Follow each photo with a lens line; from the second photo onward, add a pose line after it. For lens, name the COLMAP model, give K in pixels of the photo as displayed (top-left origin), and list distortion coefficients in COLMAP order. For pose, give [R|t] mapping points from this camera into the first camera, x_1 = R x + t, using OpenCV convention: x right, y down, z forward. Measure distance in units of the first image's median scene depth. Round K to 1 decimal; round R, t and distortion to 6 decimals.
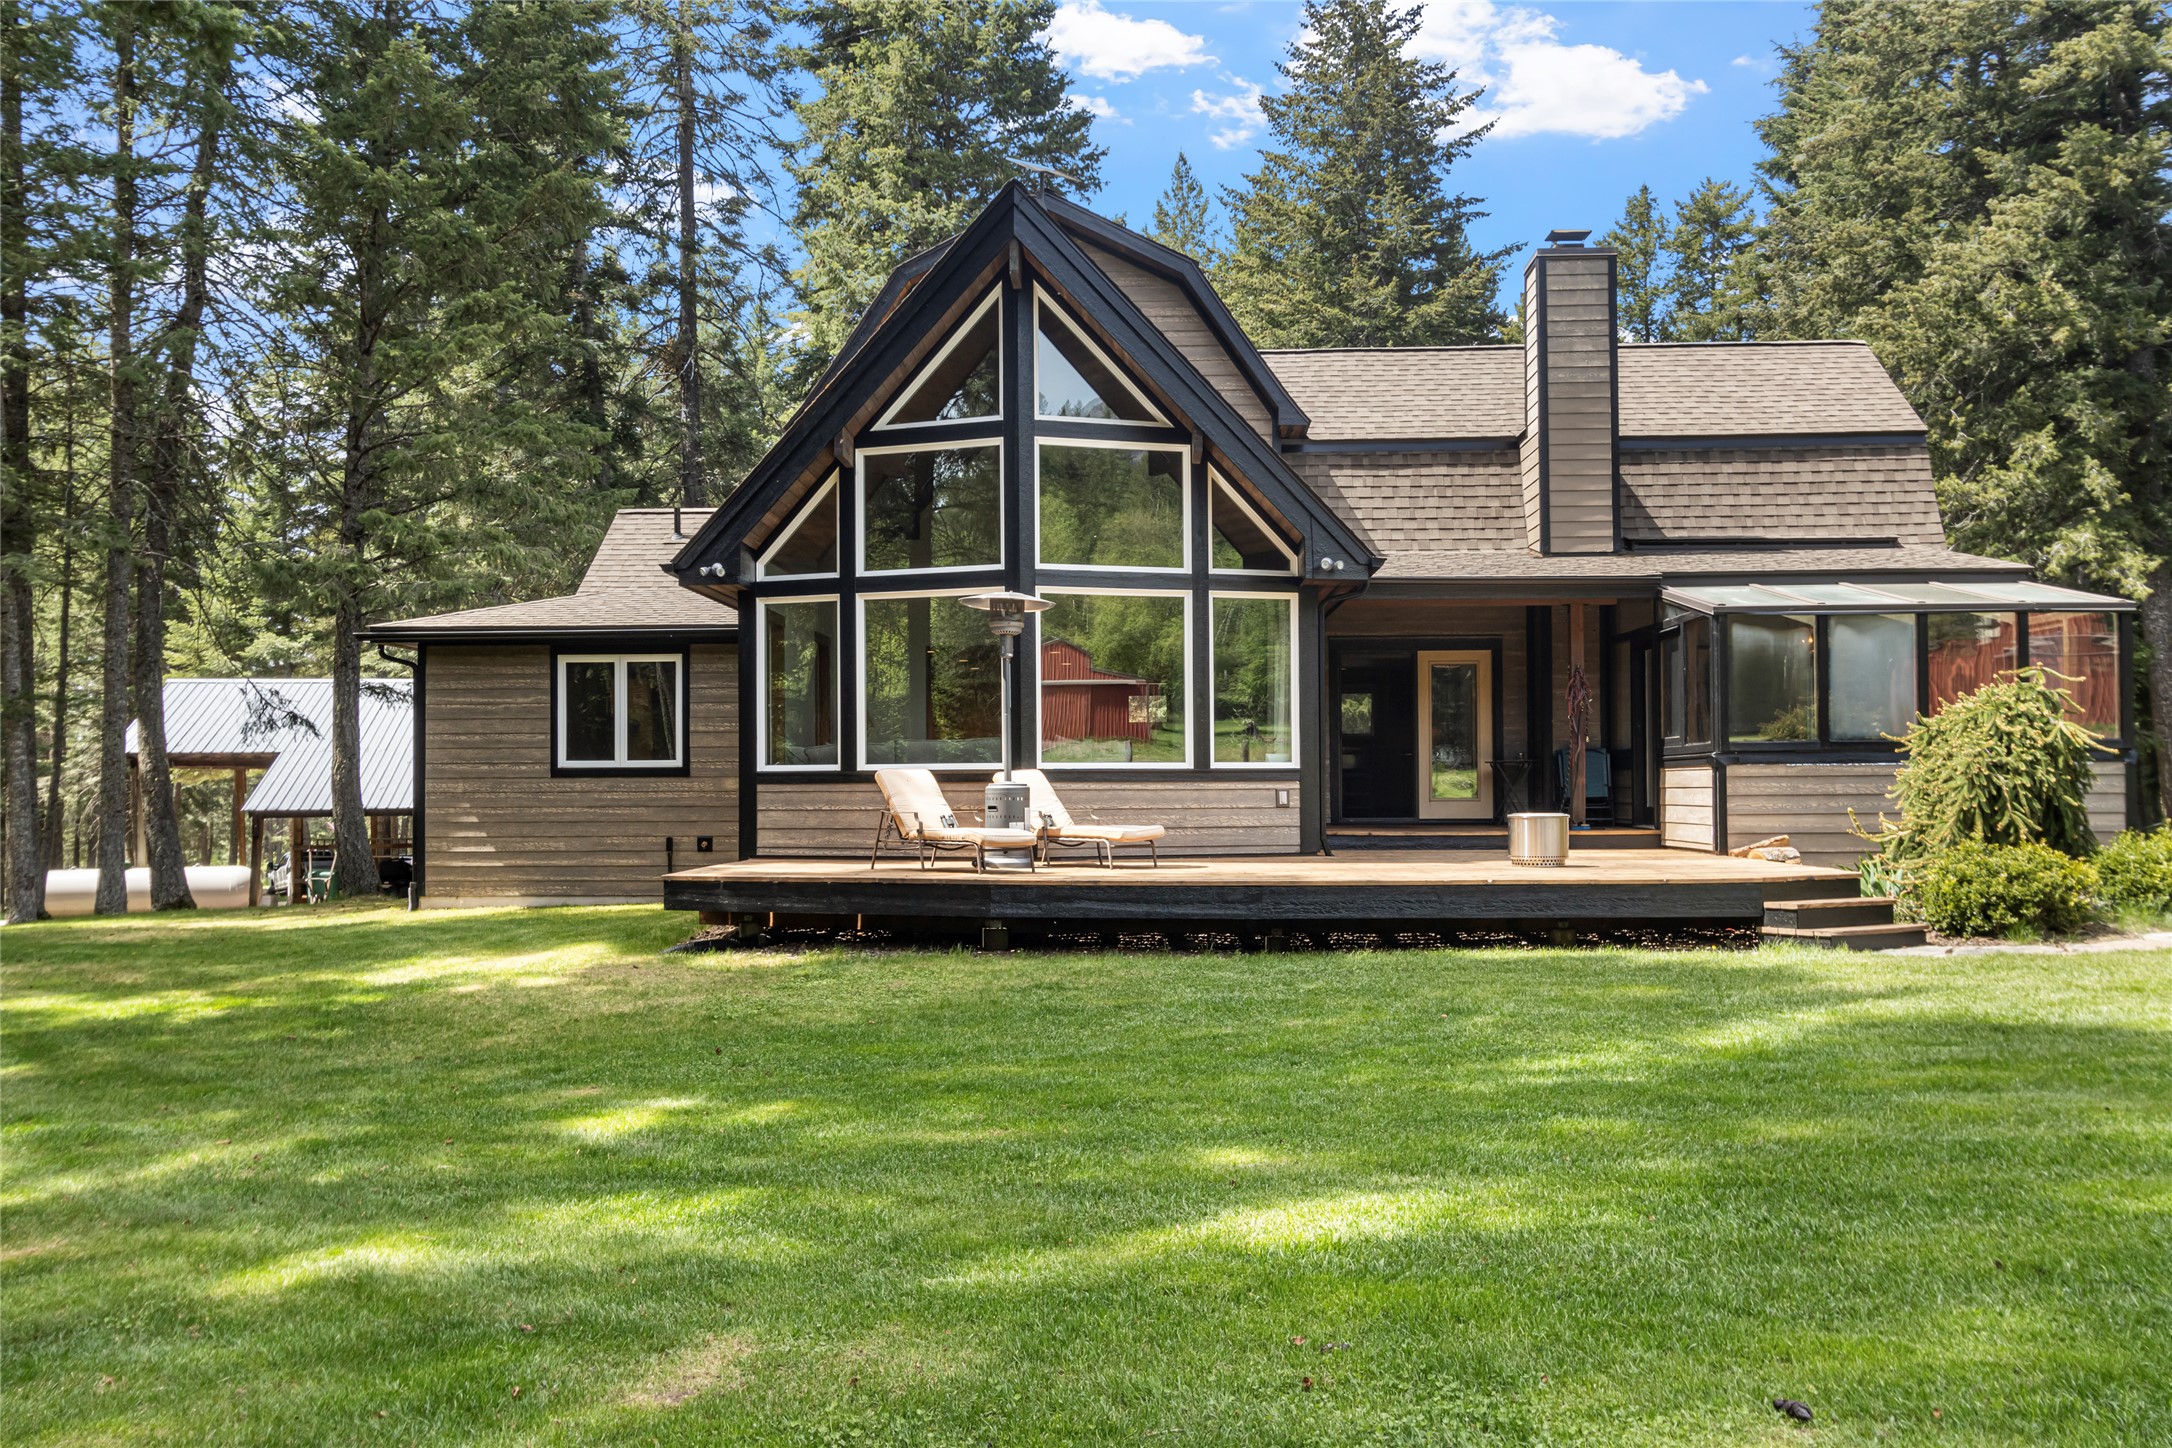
lens RADIAL K [[1828.8, 0, 1086.0], [0, 1828.8, 724.0], [0, 0, 1]] dist [-0.002609, -0.001769]
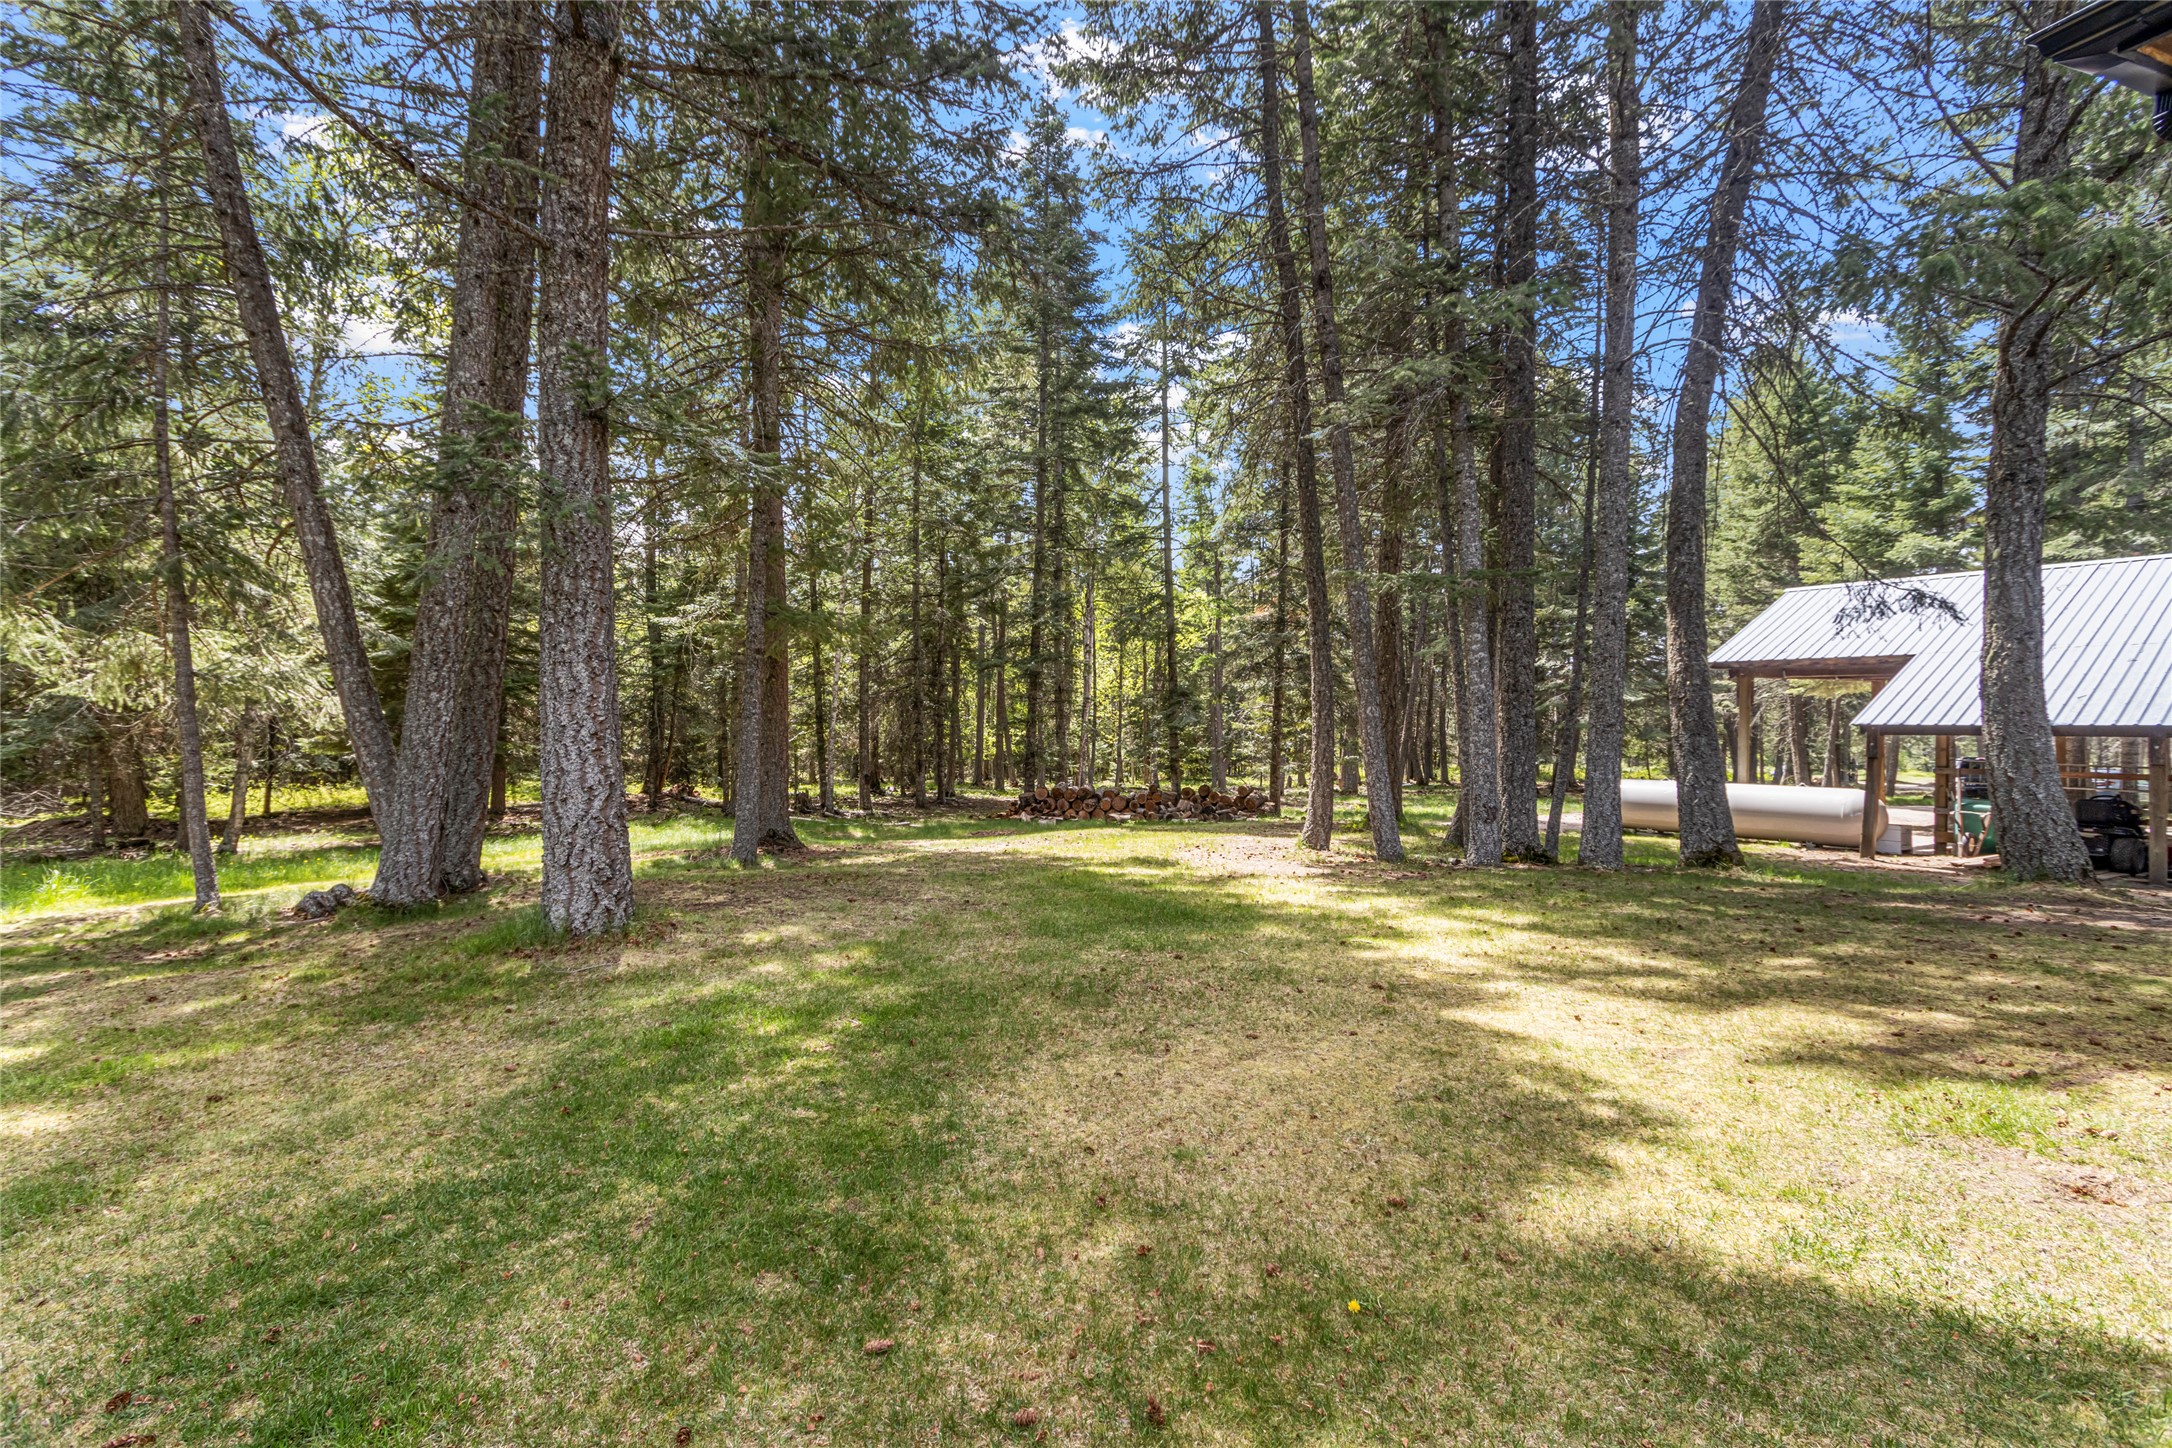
lens RADIAL K [[995.9, 0, 1051.2], [0, 995.9, 716.5], [0, 0, 1]] dist [0.002026, -0.000441]
pose [[0.396337, 0.016553, -0.917956, -0.191463], [0.024305, 0.999298, 0.028514, 0.022120], [0.917783, -0.033612, 0.395656, 0.488232]]
